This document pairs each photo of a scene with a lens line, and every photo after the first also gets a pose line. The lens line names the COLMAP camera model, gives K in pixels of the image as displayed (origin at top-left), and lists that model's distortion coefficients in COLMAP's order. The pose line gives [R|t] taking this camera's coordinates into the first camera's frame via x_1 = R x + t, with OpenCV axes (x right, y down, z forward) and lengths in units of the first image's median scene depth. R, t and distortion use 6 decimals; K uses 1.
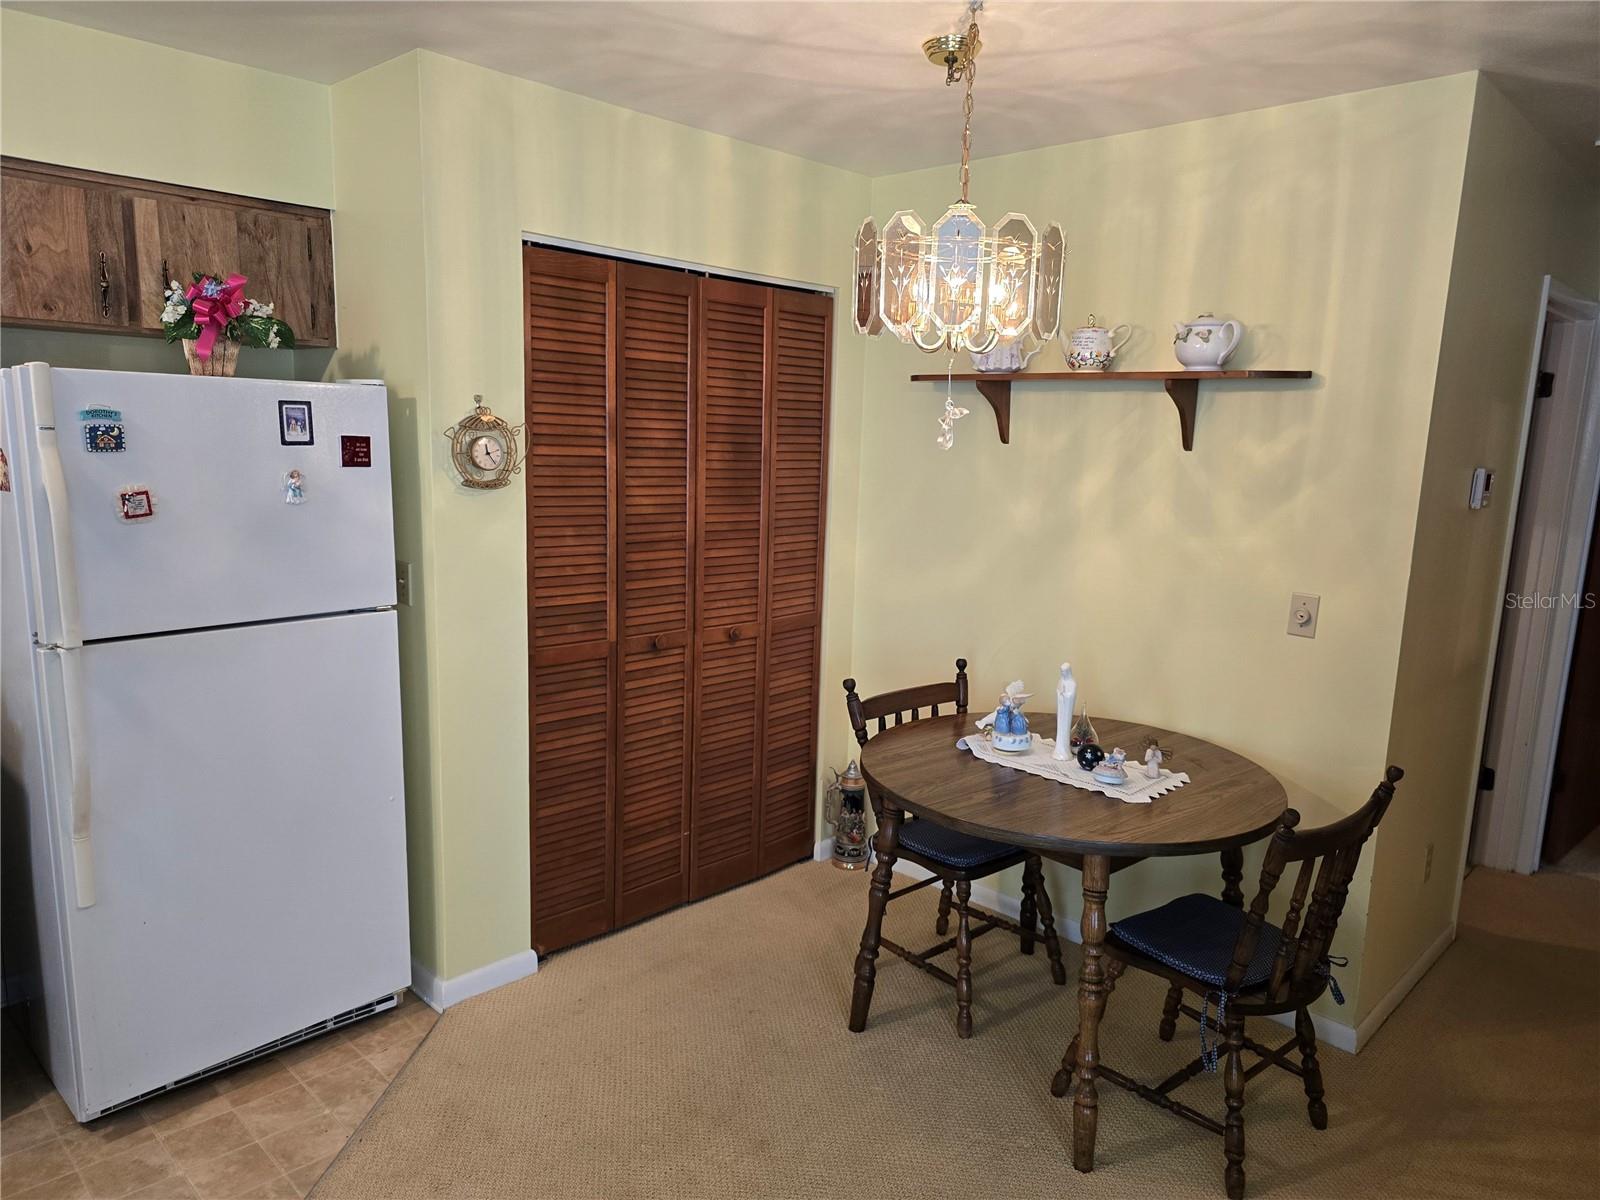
lens RADIAL K [[1075.8, 0, 803.5], [0, 1075.8, 614.1], [0, 0, 1]] dist [0.058634, -0.049984]
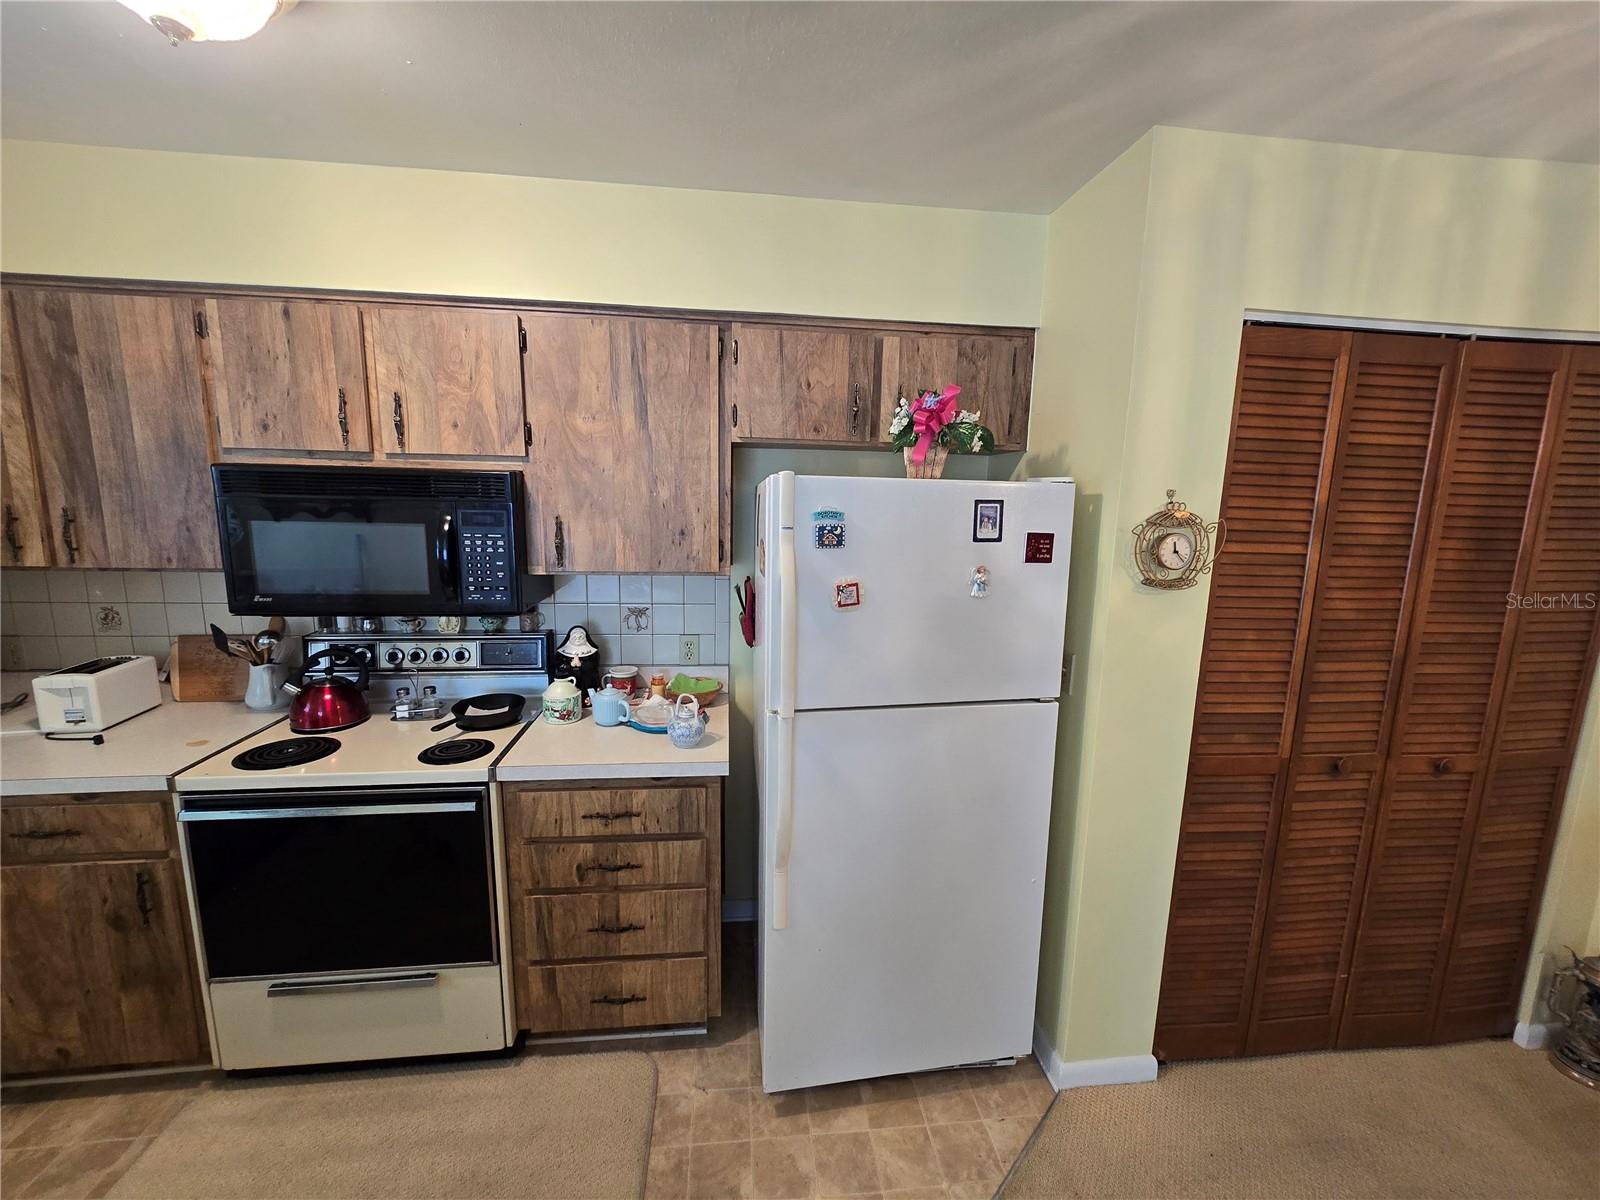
lens RADIAL K [[652.9, 0, 804.5], [0, 652.9, 602.0], [0, 0, 1]] dist [-0.003703, -0.000095]
pose [[0.774285, 0.088227, -0.626657, -0.179123], [-0.105994, 0.994326, 0.009026, -0.074906], [0.623897, 0.059433, 0.779243, 0.358428]]
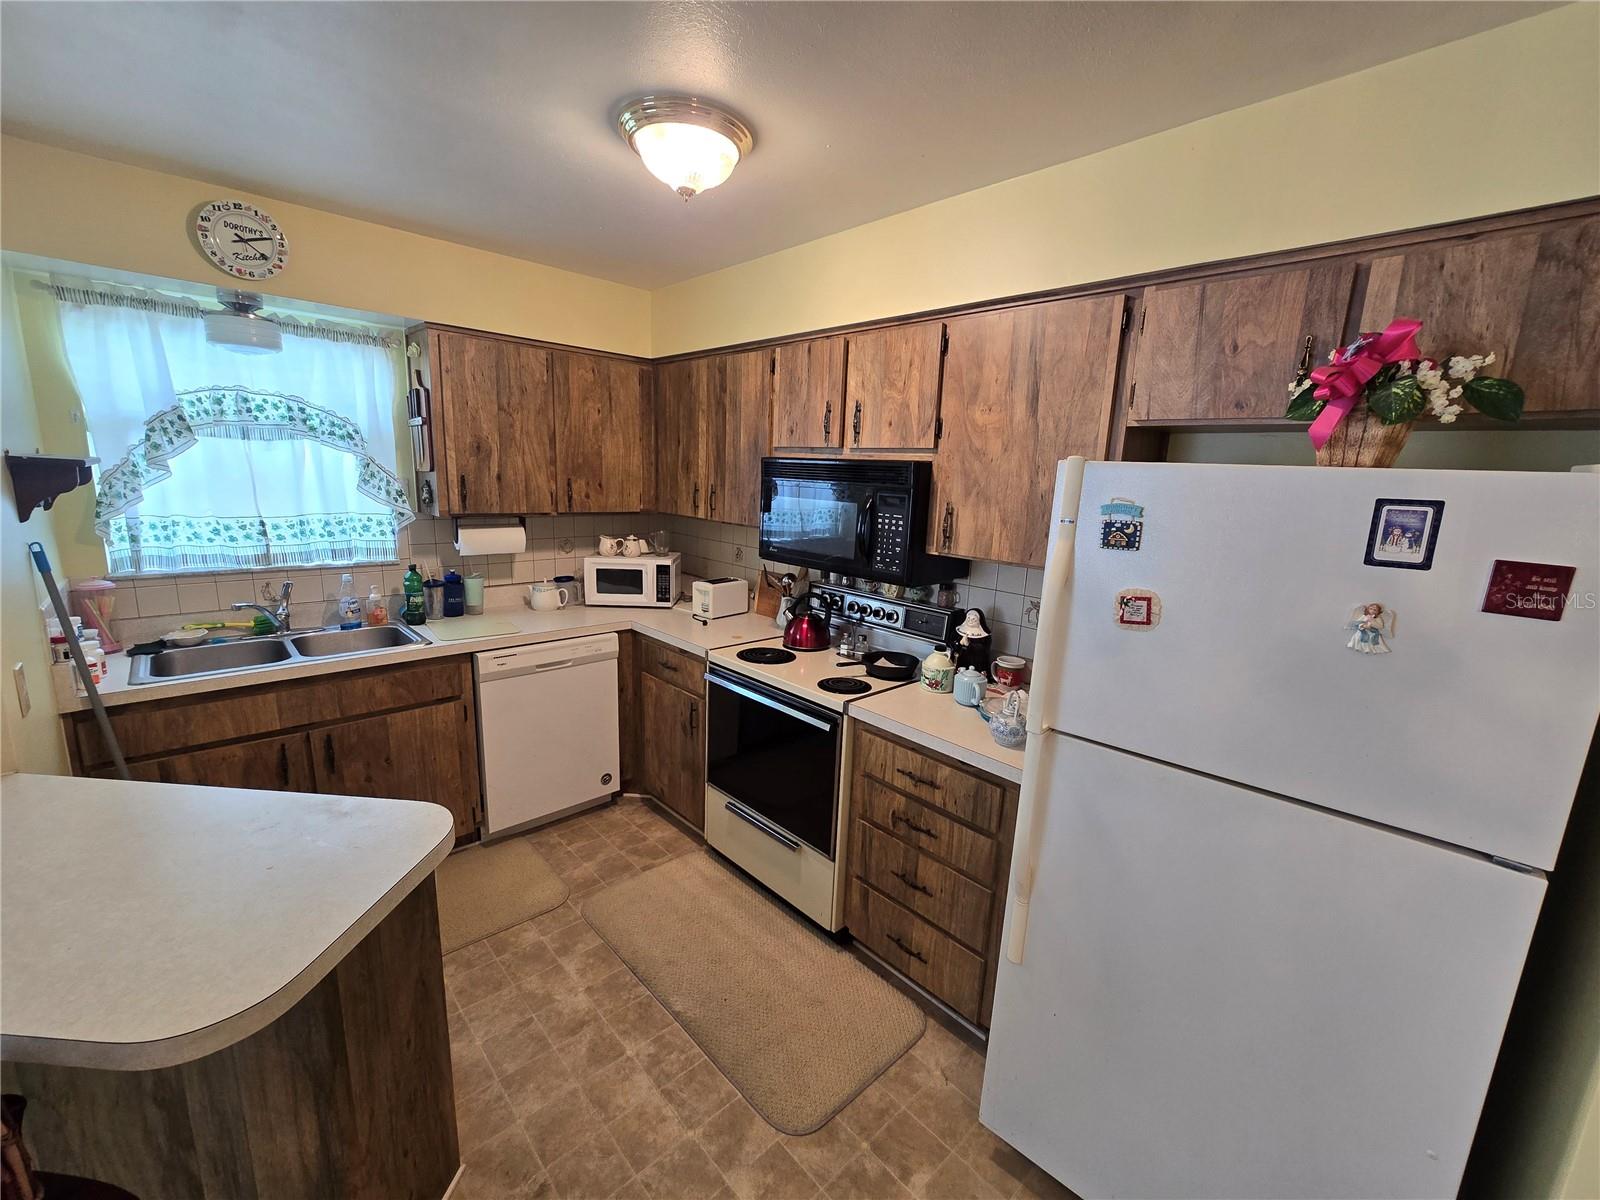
lens RADIAL K [[652.9, 0, 804.5], [0, 652.9, 602.0], [0, 0, 1]] dist [-0.003703, -0.000095]
pose [[-0.041210, 0.162599, -0.985831, -0.056988], [-0.215718, 0.961951, 0.167678, -0.109582], [0.975586, 0.219572, -0.004567, 0.583826]]
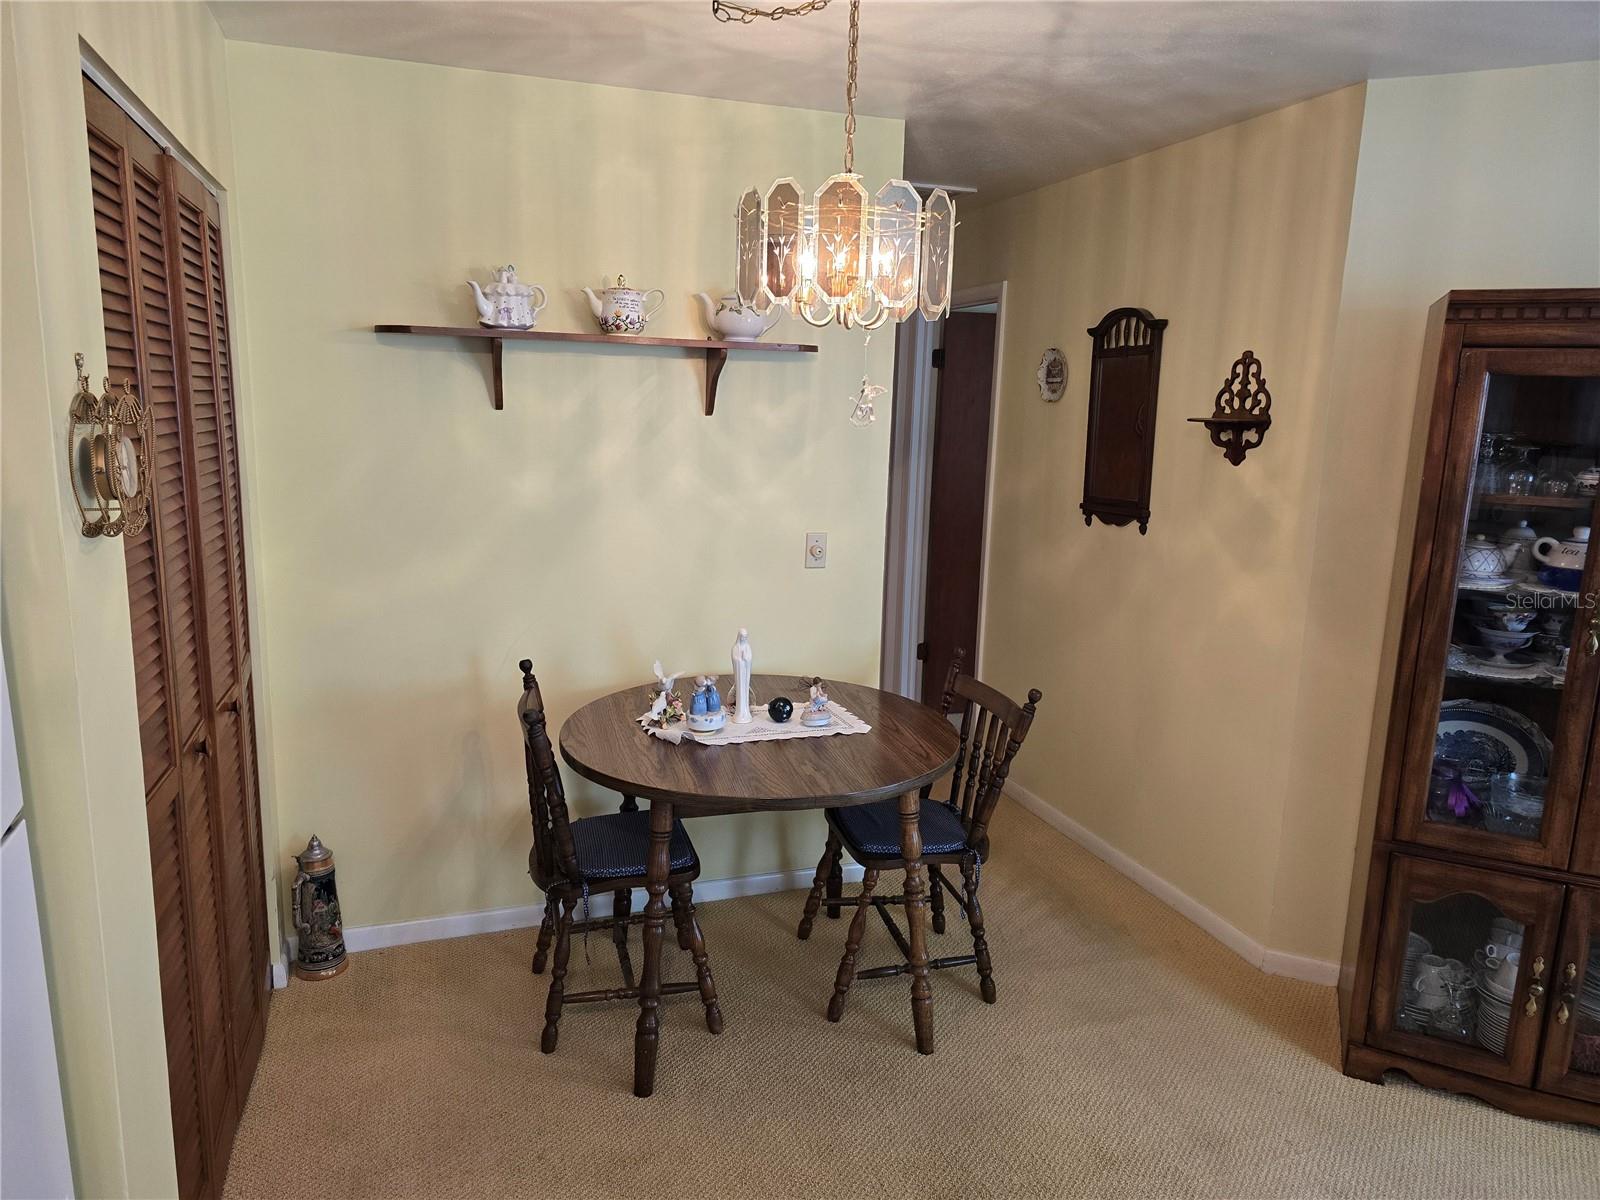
lens RADIAL K [[1075.8, 0, 803.5], [0, 1075.8, 614.1], [0, 0, 1]] dist [0.058634, -0.049984]
pose [[0.468562, -0.194527, 0.861747, -0.590986], [0.148355, 0.978930, 0.140313, -0.100623], [-0.870885, 0.062099, 0.487549, 0.444770]]
